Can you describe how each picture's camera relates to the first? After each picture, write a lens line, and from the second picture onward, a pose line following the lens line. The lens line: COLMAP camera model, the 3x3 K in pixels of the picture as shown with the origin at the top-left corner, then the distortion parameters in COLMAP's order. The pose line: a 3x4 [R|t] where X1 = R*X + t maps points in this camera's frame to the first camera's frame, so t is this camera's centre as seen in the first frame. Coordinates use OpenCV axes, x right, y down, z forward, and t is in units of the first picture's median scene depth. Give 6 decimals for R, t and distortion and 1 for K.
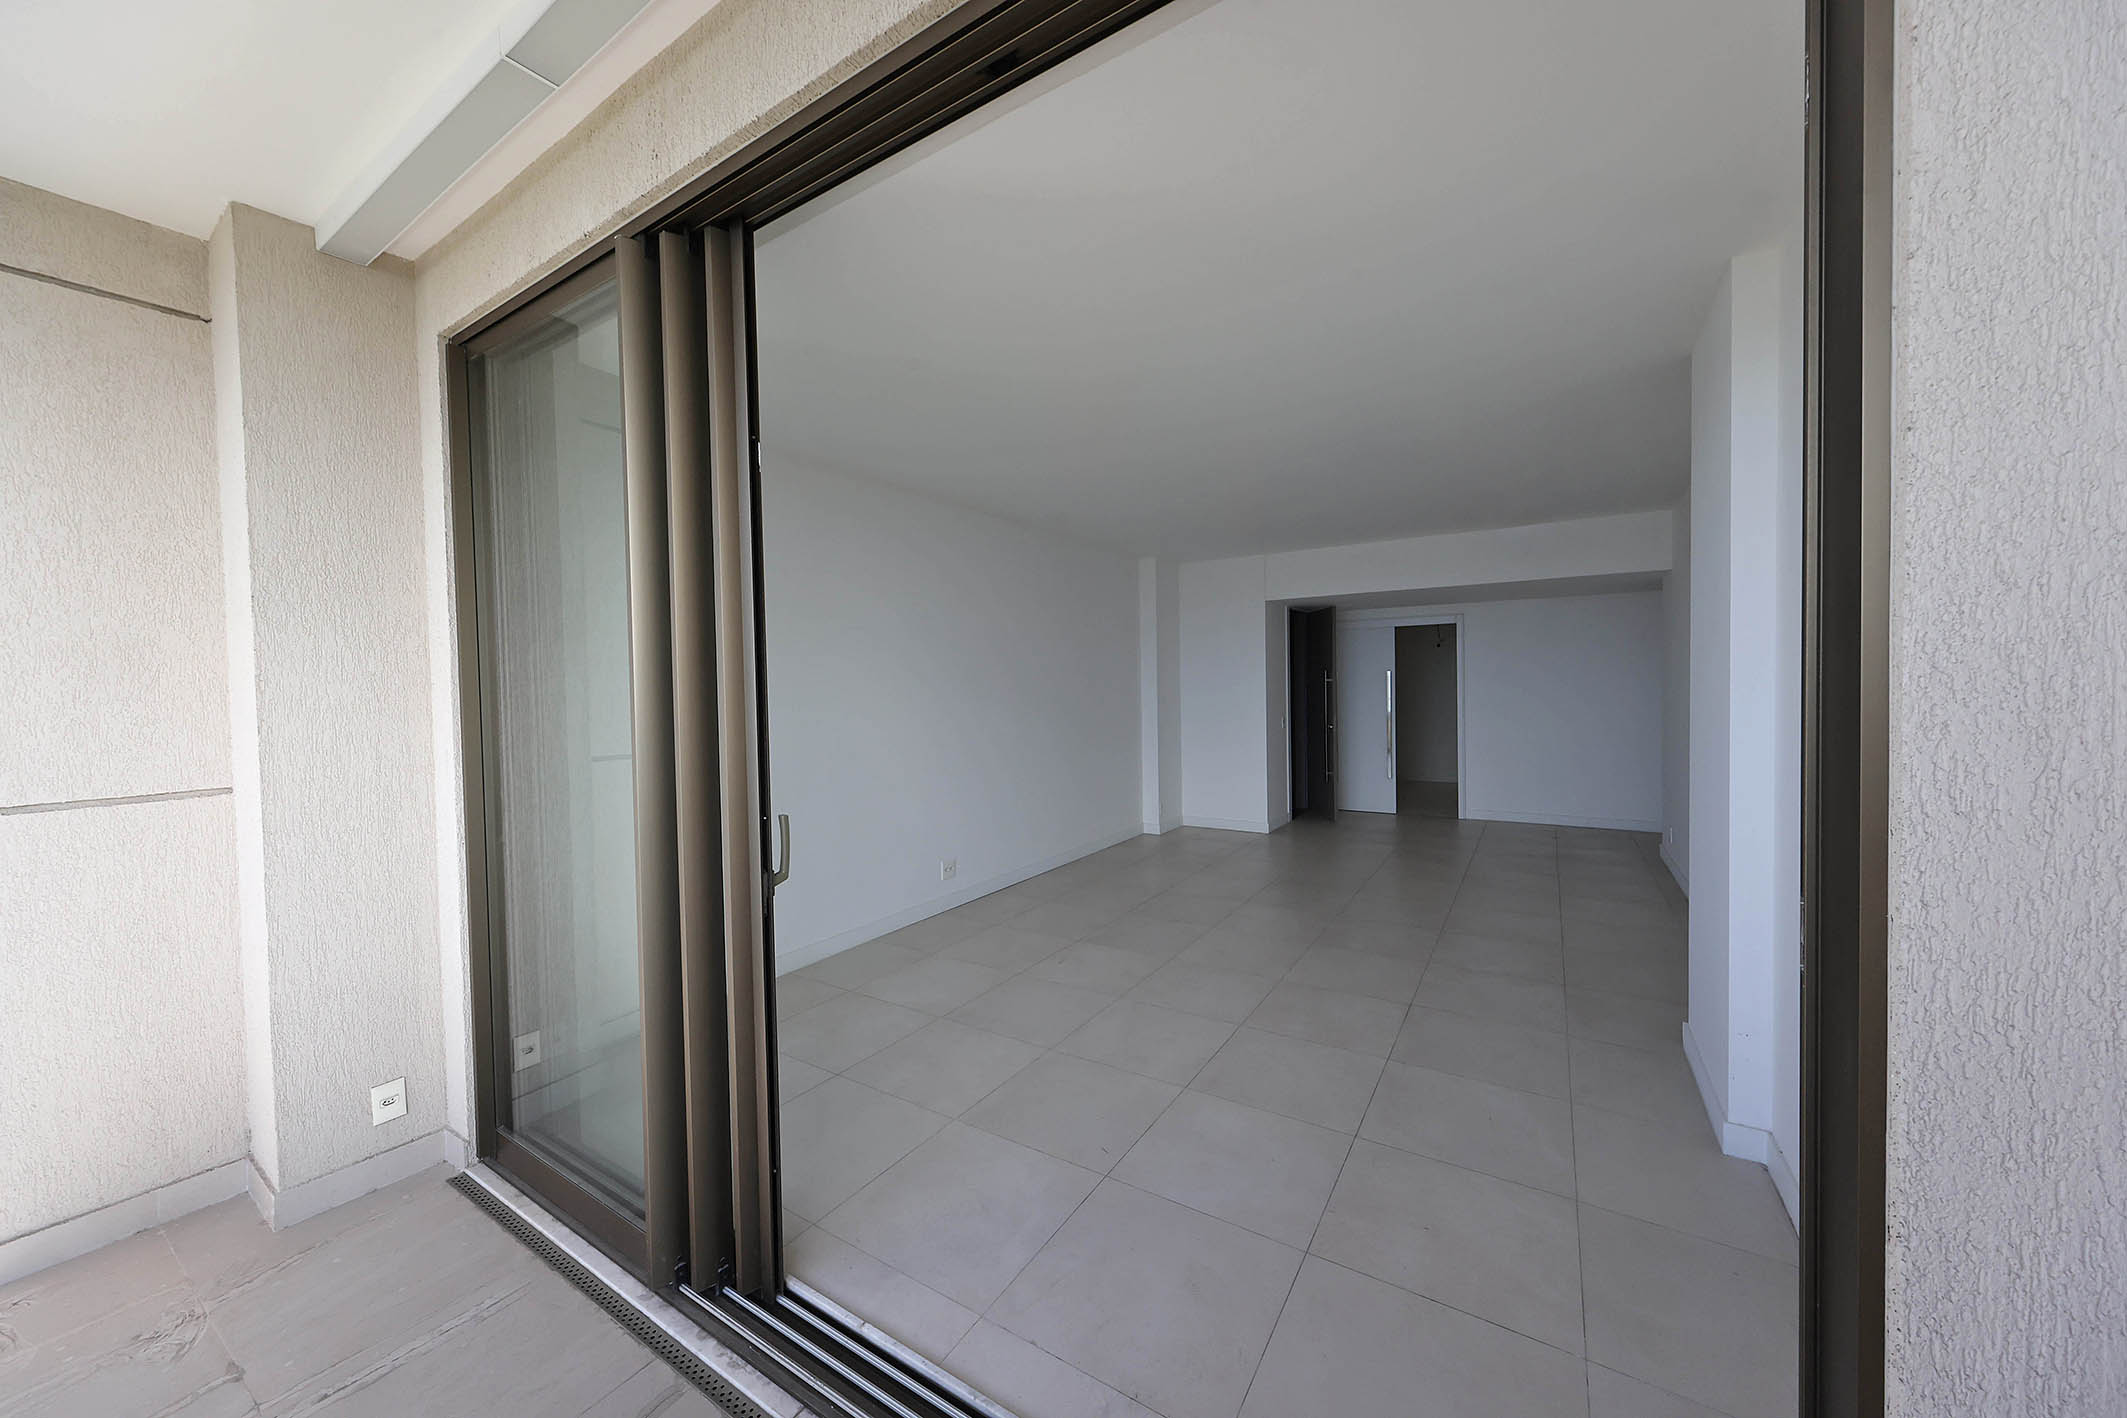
lens RADIAL K [[764.9, 0, 1055.5], [0, 764.9, 702.5], [0, 0, 1]] dist [-0.020300, 0.000023]
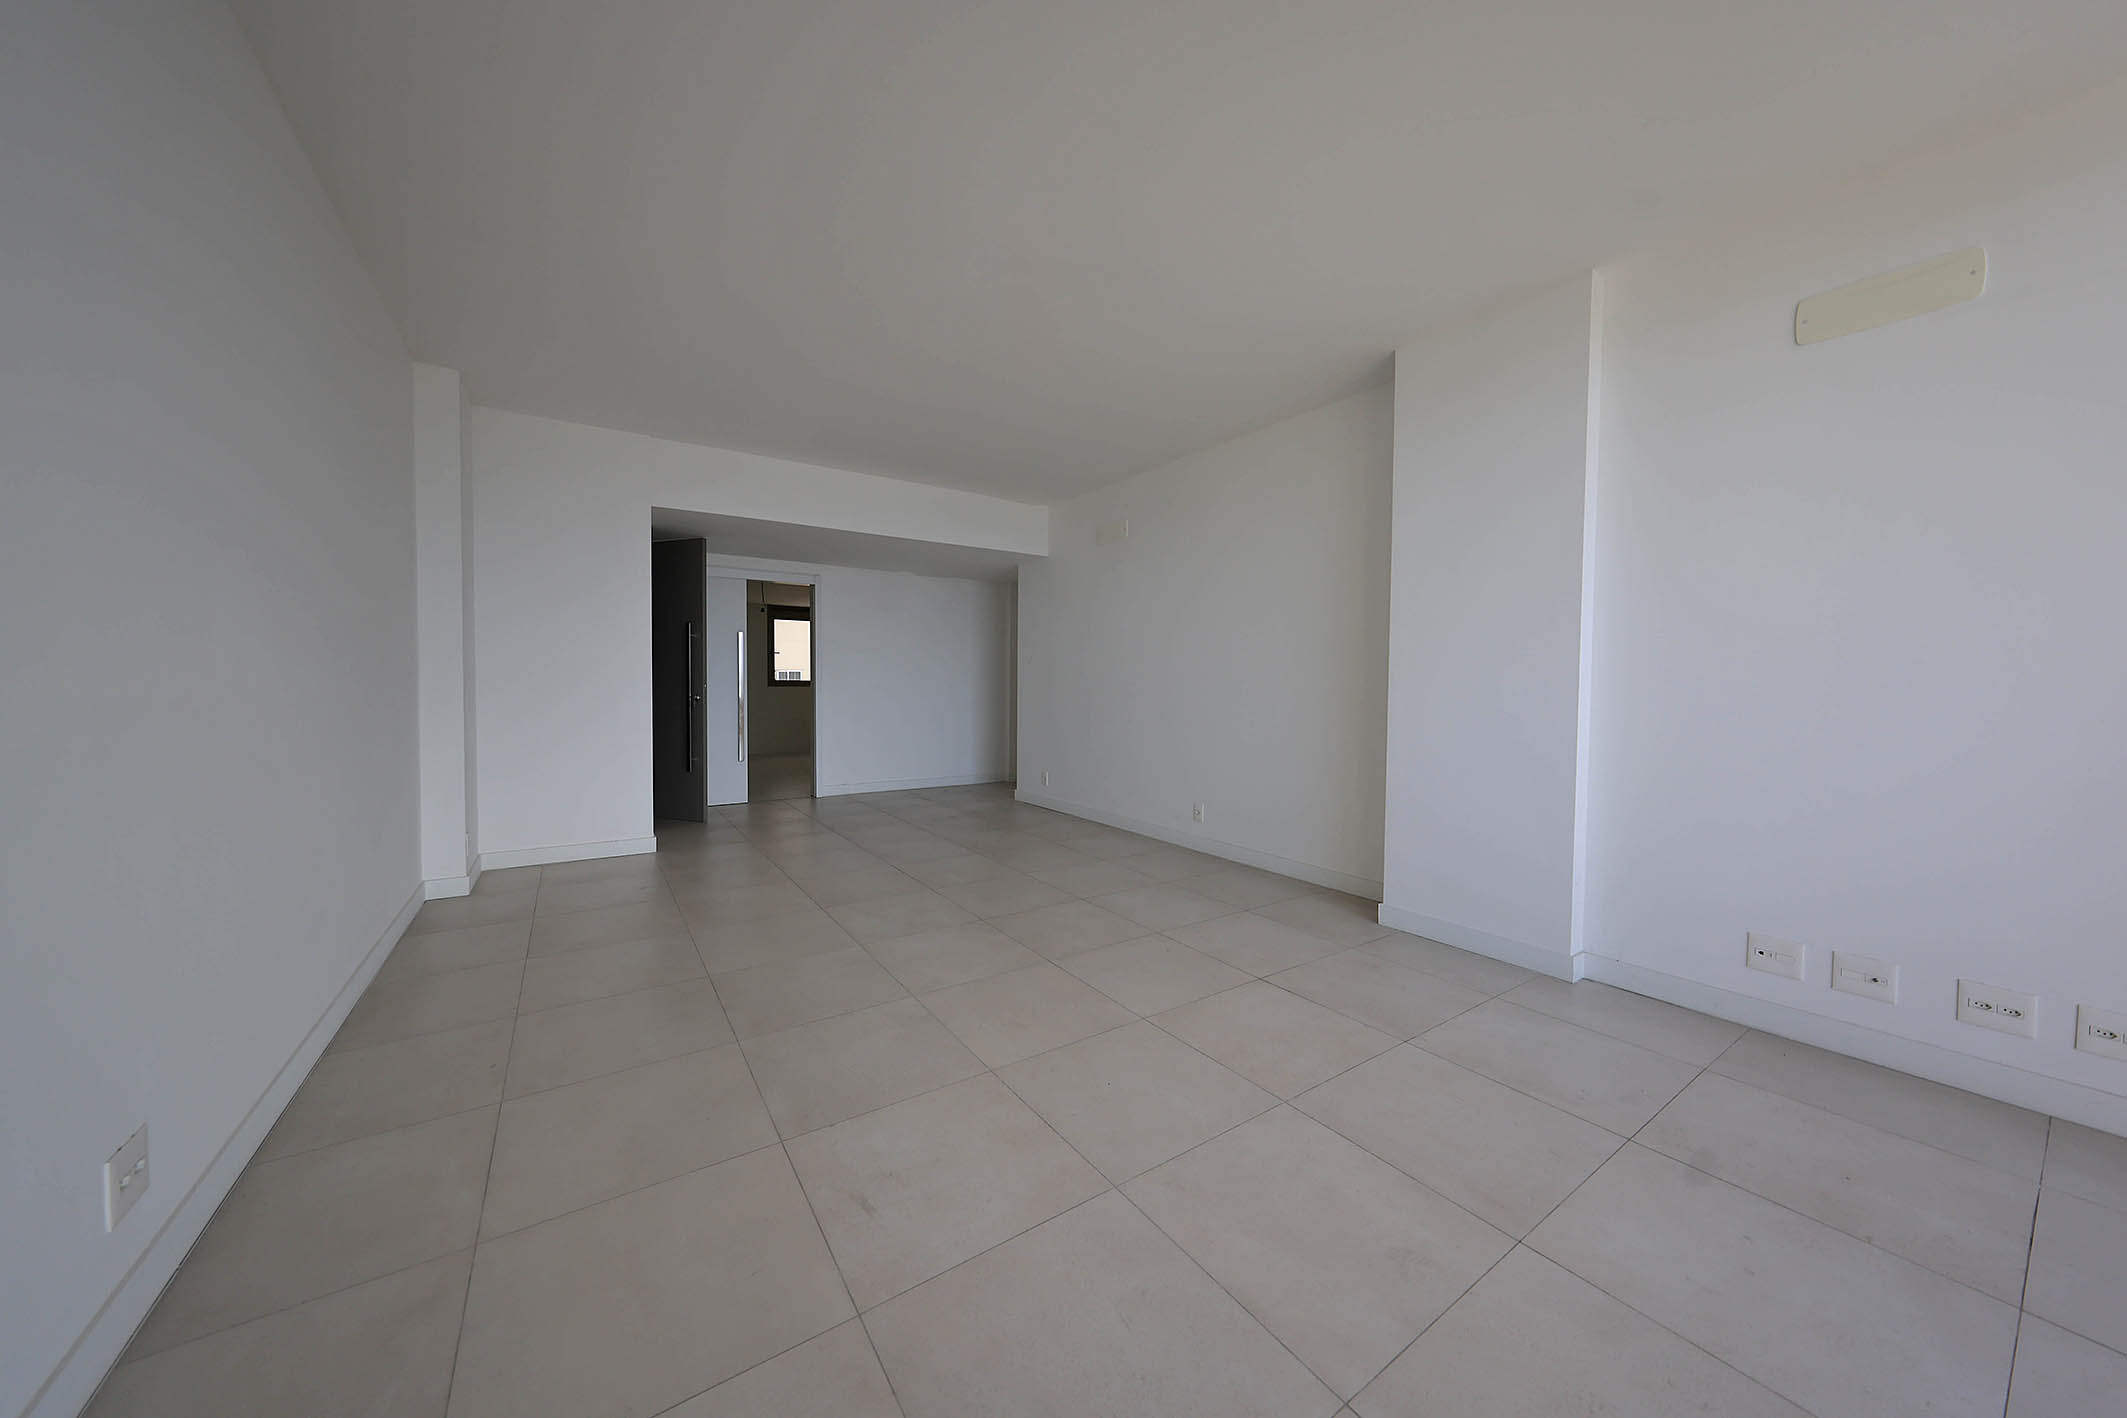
lens RADIAL K [[715.9, 0, 1065.4], [0, 715.9, 702.8], [0, 0, 1]] dist [0.001785, -0.000050]
pose [[0.383820, -0.007531, 0.923377, -0.162114], [0.011907, 0.999924, 0.003206, 0.041498], [-0.923331, 0.009764, 0.383881, 0.418046]]
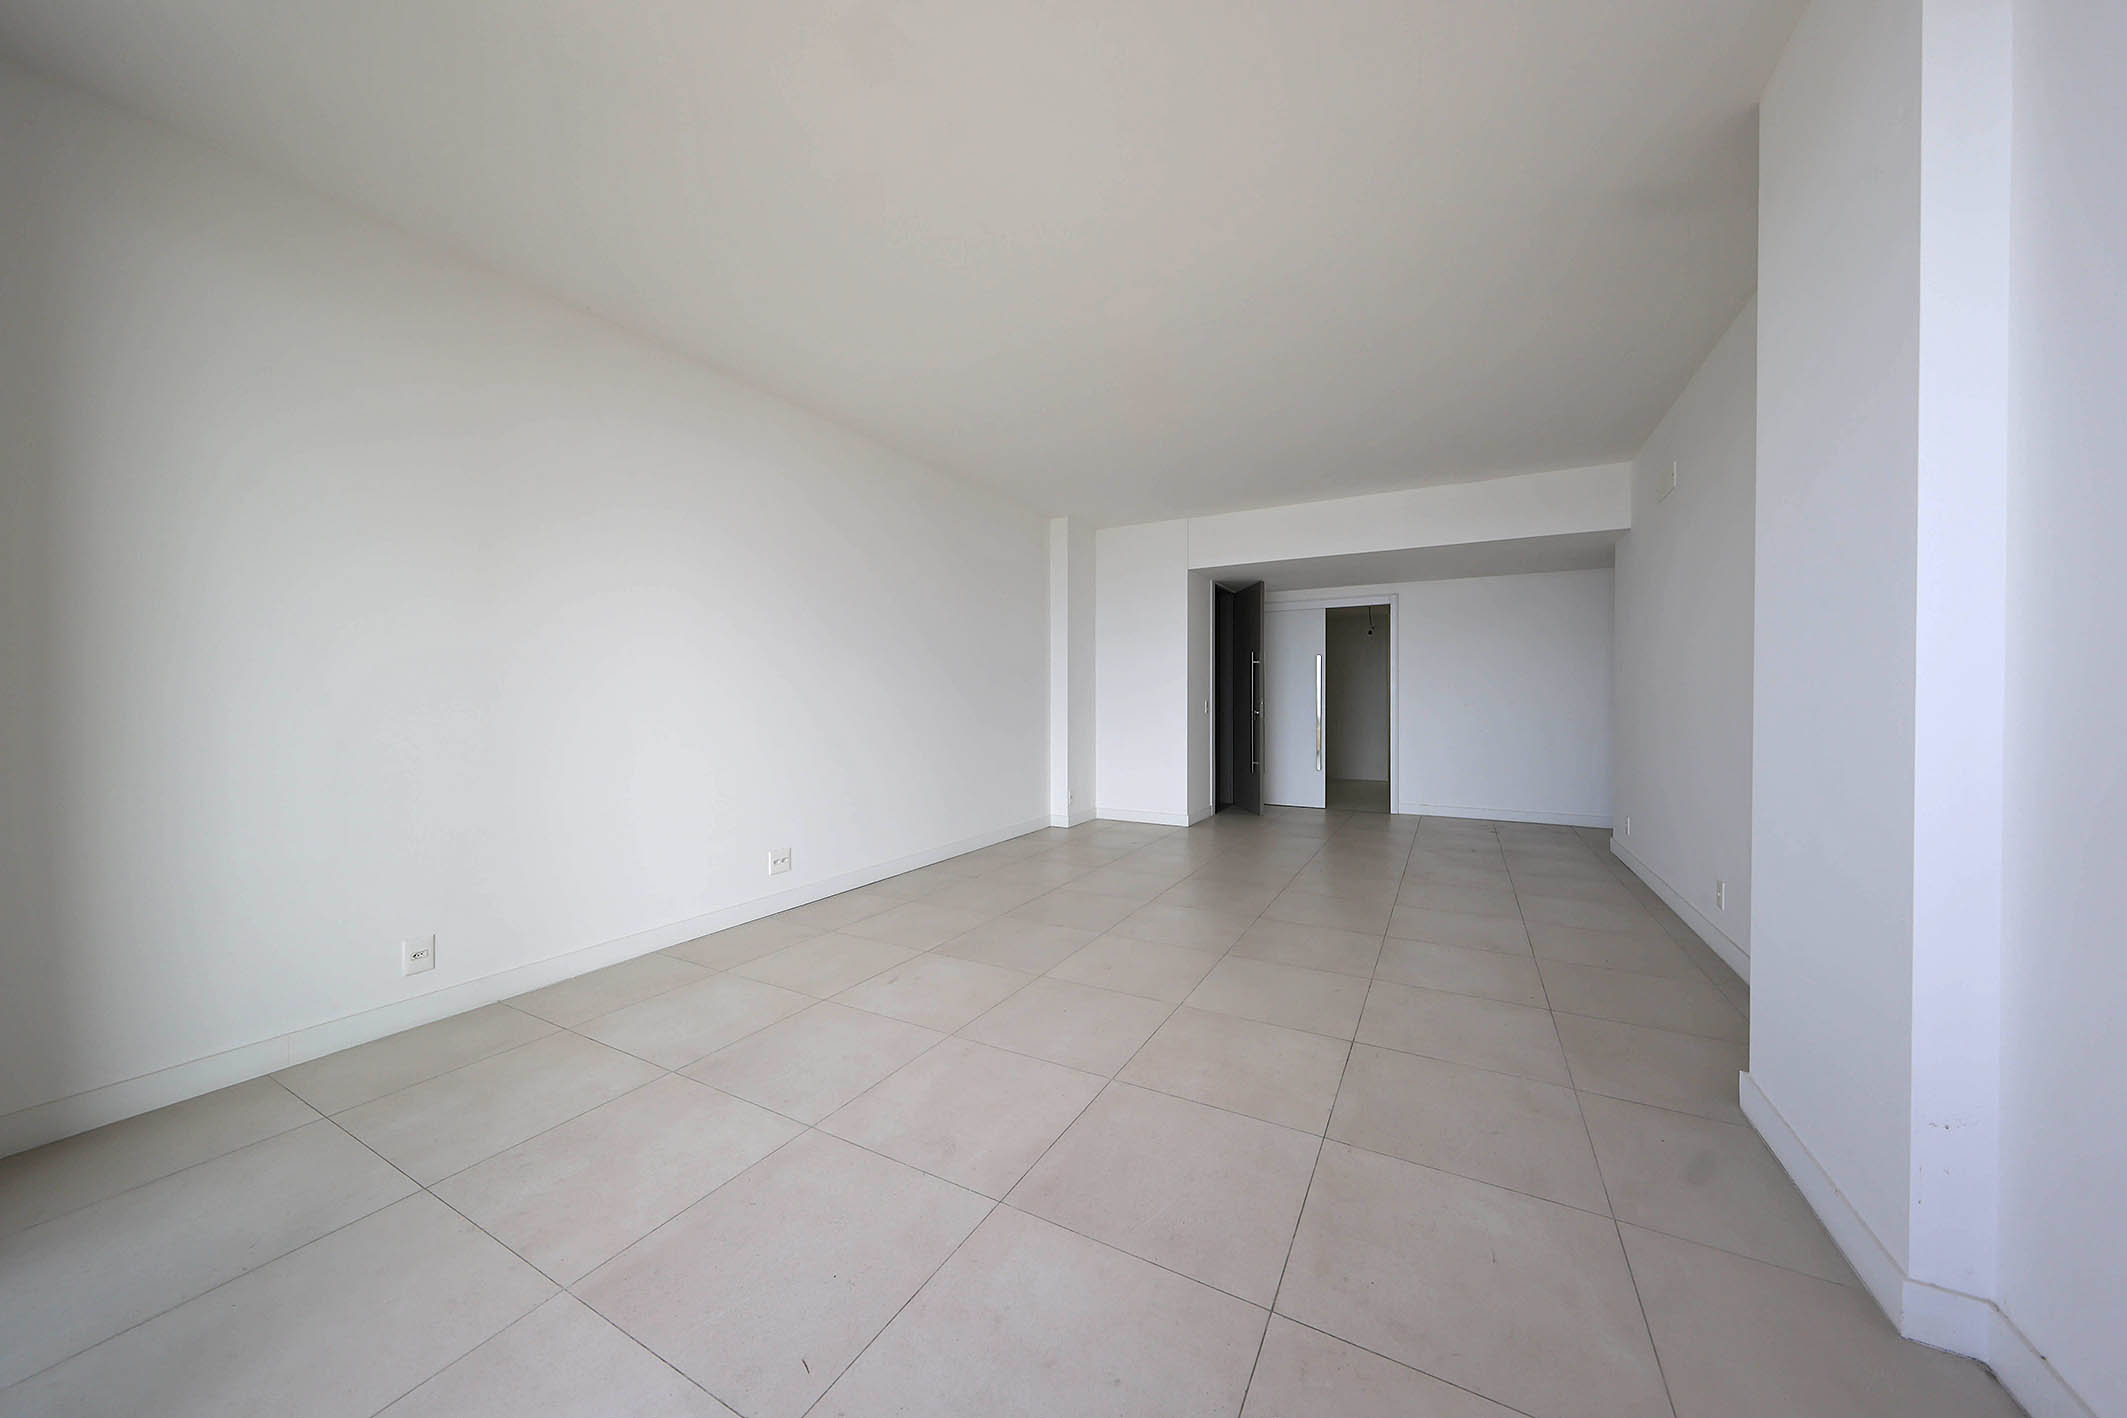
lens RADIAL K [[715.9, 0, 1065.4], [0, 715.9, 702.8], [0, 0, 1]] dist [0.001785, -0.000050]
pose [[0.997054, 0.016341, 0.074938, 0.067299], [-0.014653, 0.999628, -0.023017, 0.046298], [-0.075286, 0.021852, 0.996923, 0.161055]]
